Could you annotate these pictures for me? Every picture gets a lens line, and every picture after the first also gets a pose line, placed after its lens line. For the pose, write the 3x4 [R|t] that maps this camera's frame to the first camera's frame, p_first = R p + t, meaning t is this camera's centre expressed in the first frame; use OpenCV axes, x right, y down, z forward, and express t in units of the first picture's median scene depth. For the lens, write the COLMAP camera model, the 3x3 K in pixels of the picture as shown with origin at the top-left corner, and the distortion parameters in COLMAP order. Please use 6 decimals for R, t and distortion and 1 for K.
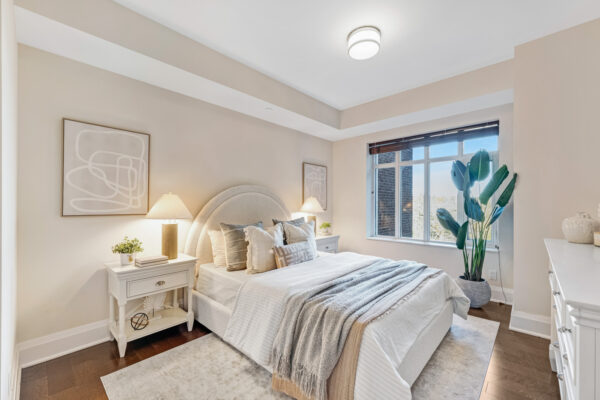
lens RADIAL K [[251.0, 0, 296.1], [0, 251.0, 201.2], [0, 0, 1]] dist [-0.005140, 0.000021]
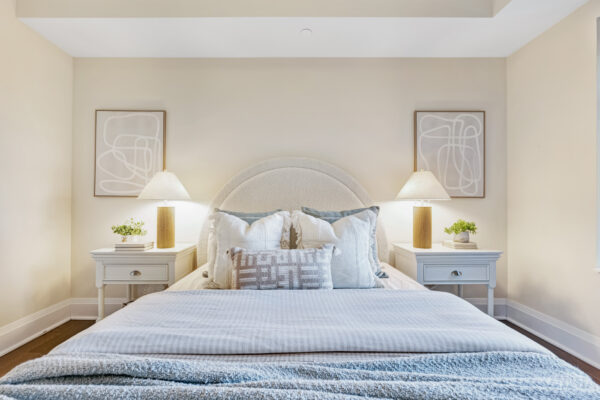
lens RADIAL K [[251.0, 0, 301.6], [0, 251.0, 201.5], [0, 0, 1]] dist [-0.005140, 0.000021]
pose [[0.682240, -0.015828, -0.730957, 0.459856], [0.005564, 0.999849, -0.016457, 0.092802], [0.731107, 0.007160, 0.682225, 0.787064]]
